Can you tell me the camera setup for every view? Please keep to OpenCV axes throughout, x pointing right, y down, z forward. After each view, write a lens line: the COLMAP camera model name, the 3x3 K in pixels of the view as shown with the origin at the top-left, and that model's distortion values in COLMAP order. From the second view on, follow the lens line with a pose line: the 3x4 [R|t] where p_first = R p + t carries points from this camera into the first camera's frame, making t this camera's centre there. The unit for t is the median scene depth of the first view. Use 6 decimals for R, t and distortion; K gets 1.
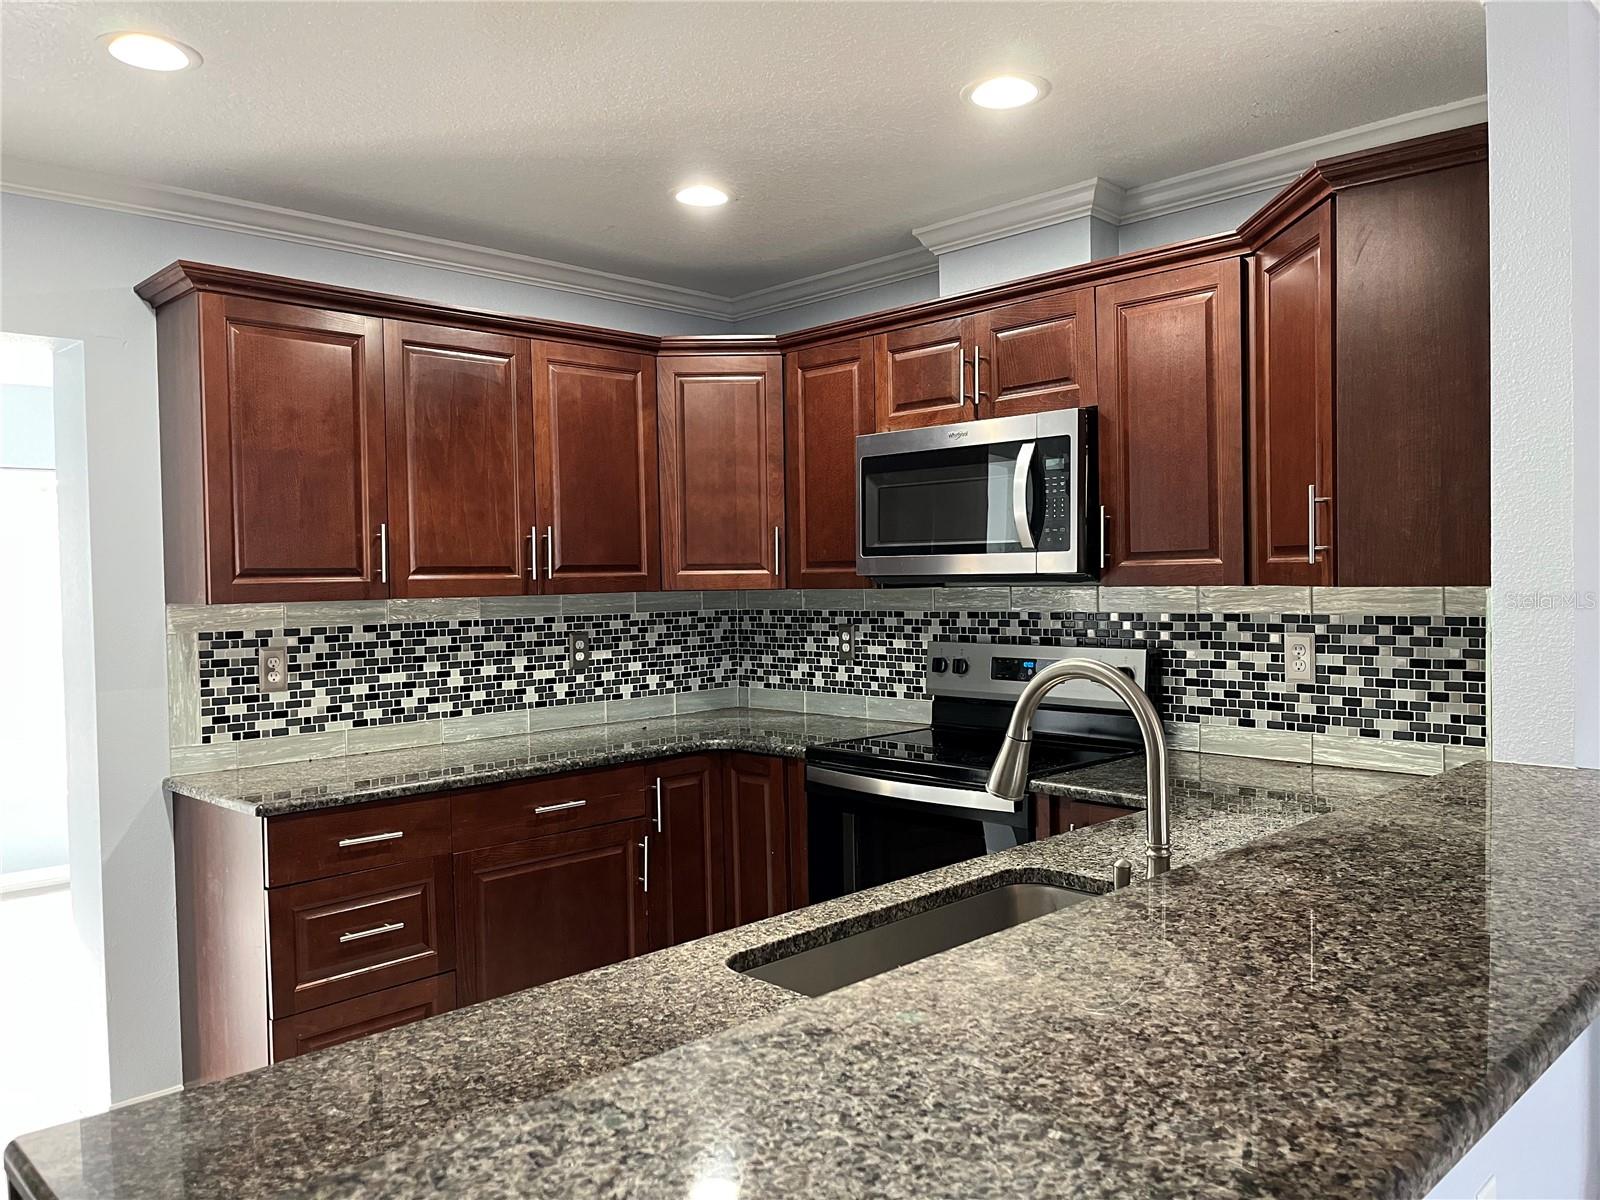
lens RADIAL K [[1209.0, 0, 799.9], [0, 1209.0, 609.6], [0, 0, 1]] dist [0.053926, -0.063032]
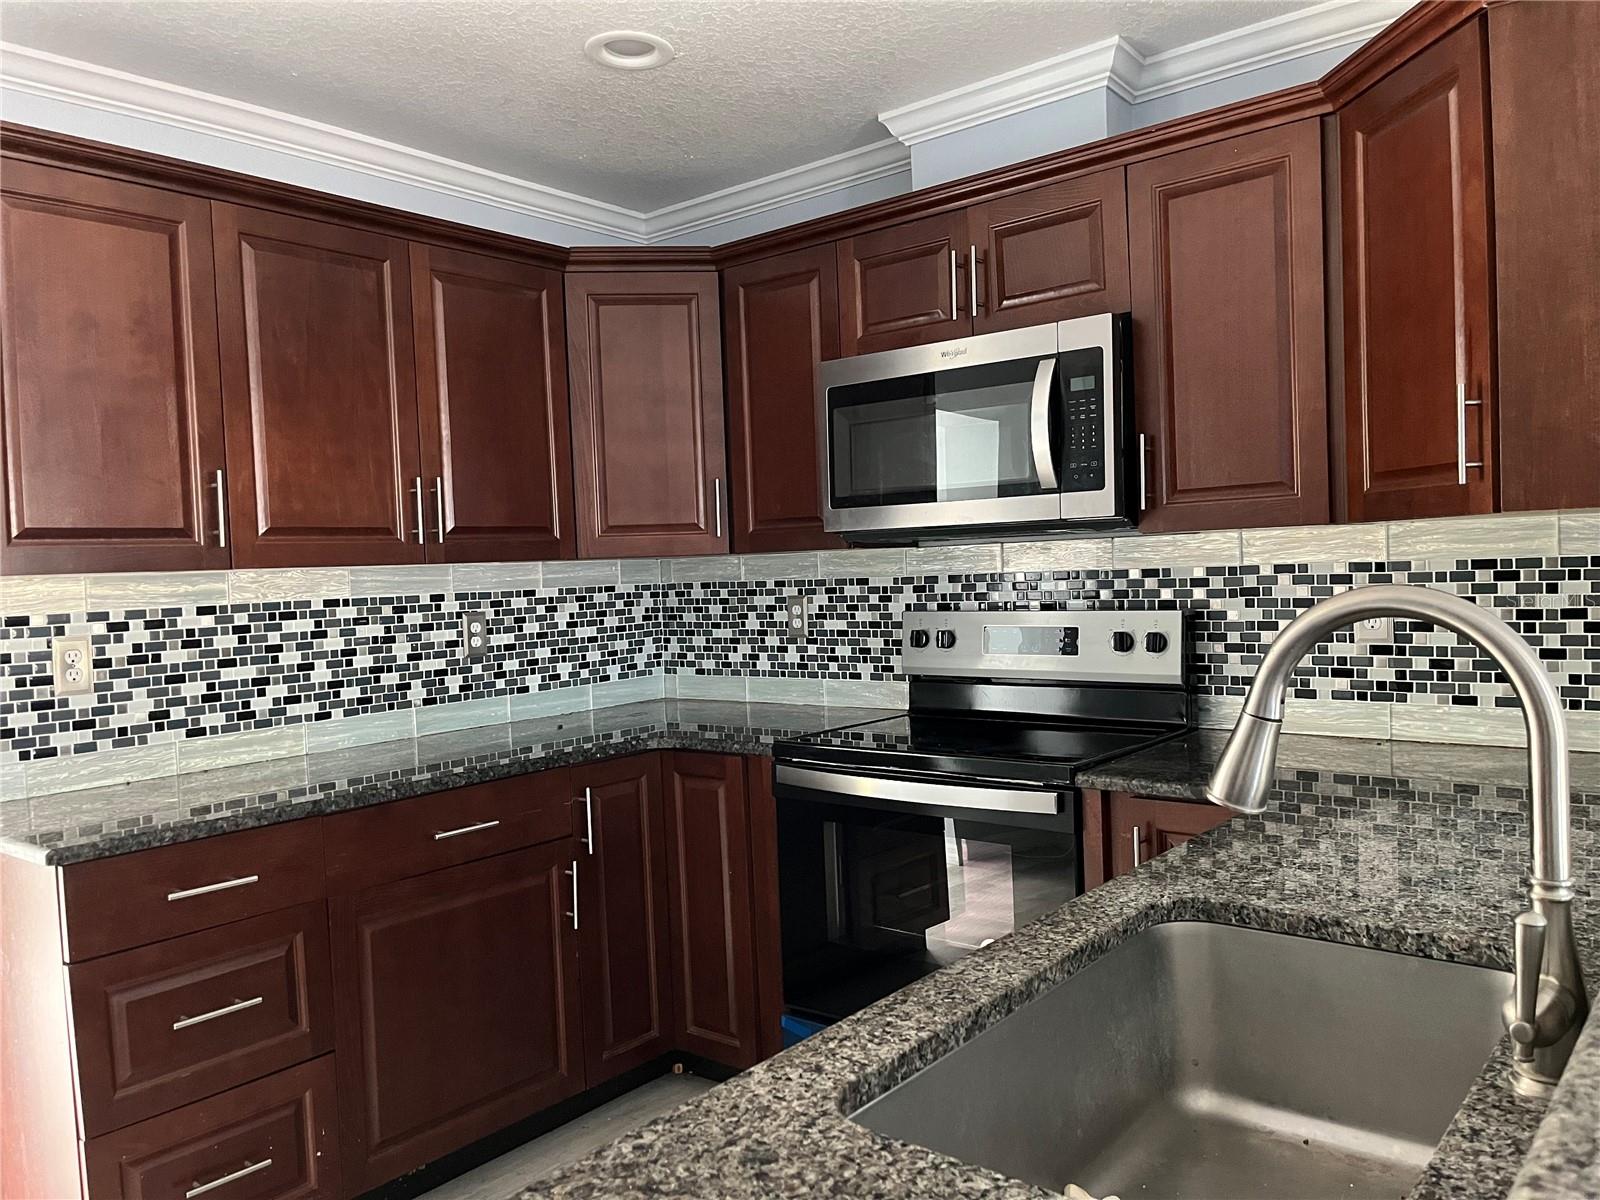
lens RADIAL K [[1209.0, 0, 804.9], [0, 1209.0, 613.8], [0, 0, 1]] dist [0.053926, -0.063032]
pose [[0.993245, -0.024811, 0.113349, -0.065223], [0.023721, 0.999659, 0.010959, 0.019355], [-0.113582, -0.008196, 0.993495, 0.192746]]
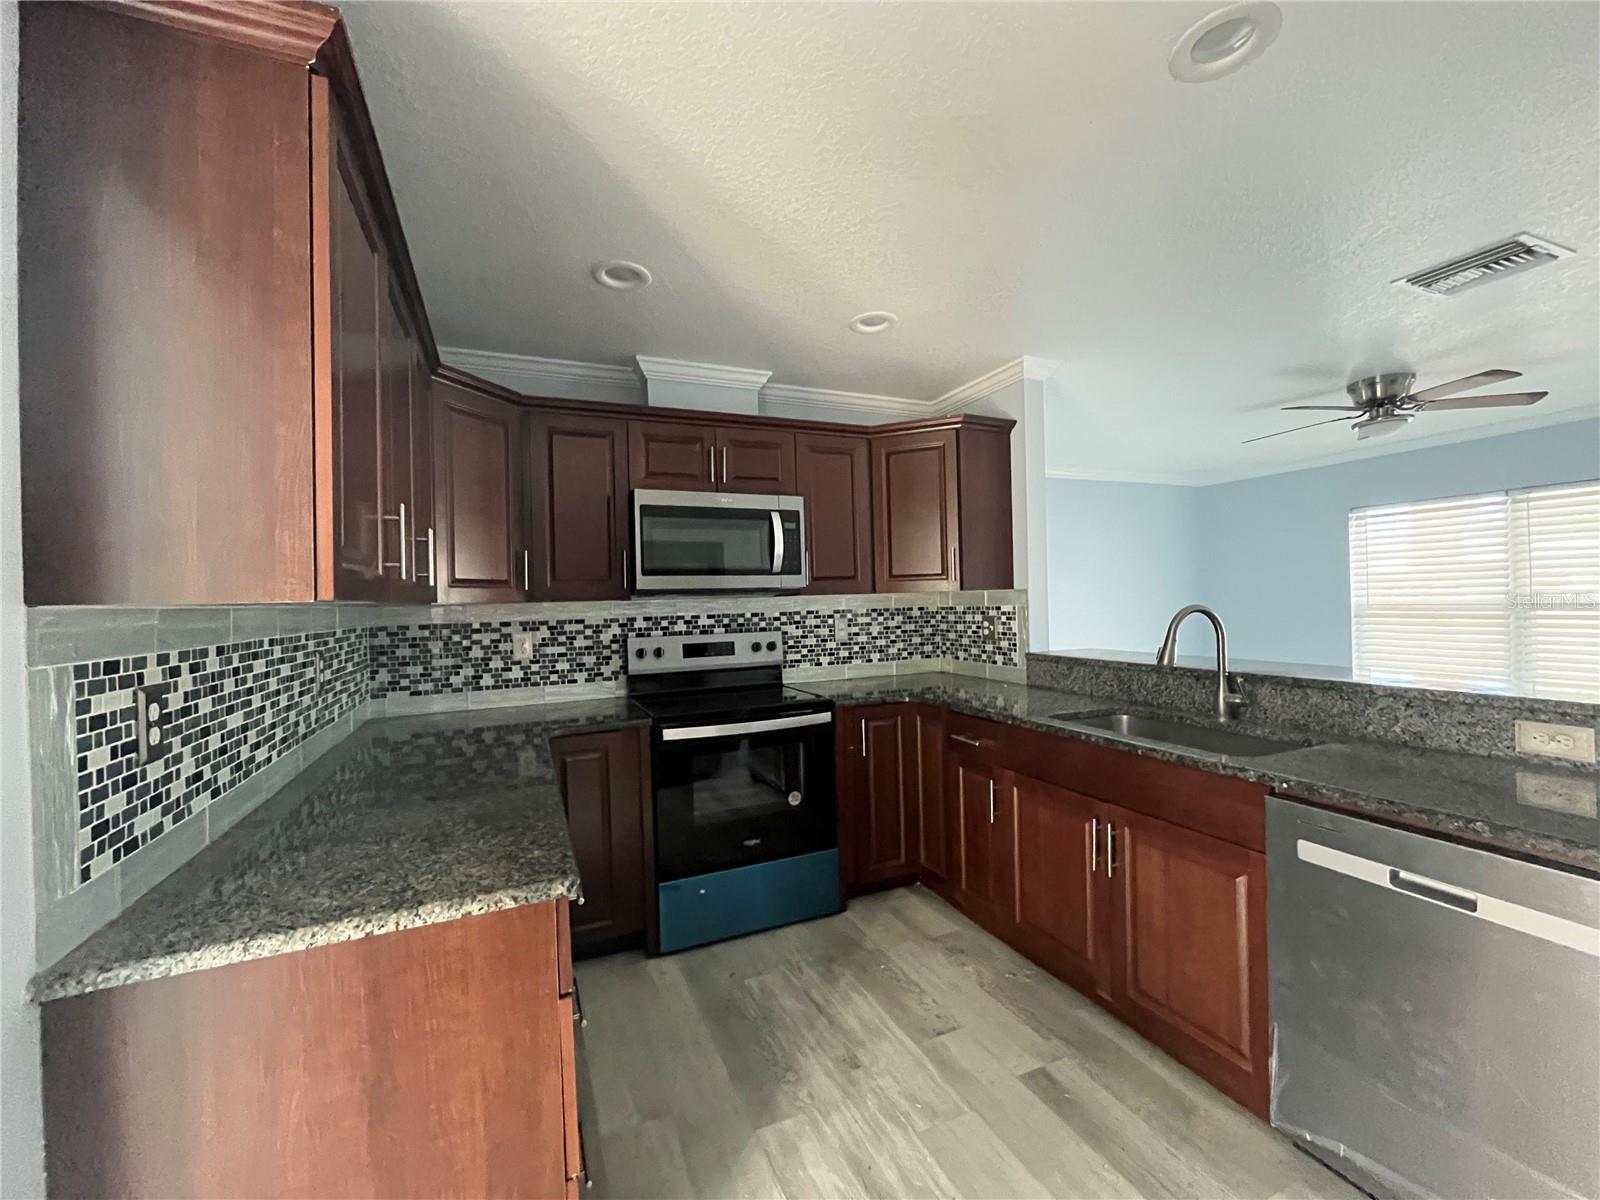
lens RADIAL K [[647.4, 0, 793.9], [0, 647.4, 599.9], [0, 0, 1]] dist [-0.000082, -0.000554]
pose [[0.352880, 0.008762, 0.935628, -0.615864], [0.047215, 0.998516, -0.027158, 0.012698], [-0.934477, 0.053759, 0.351943, 0.613575]]
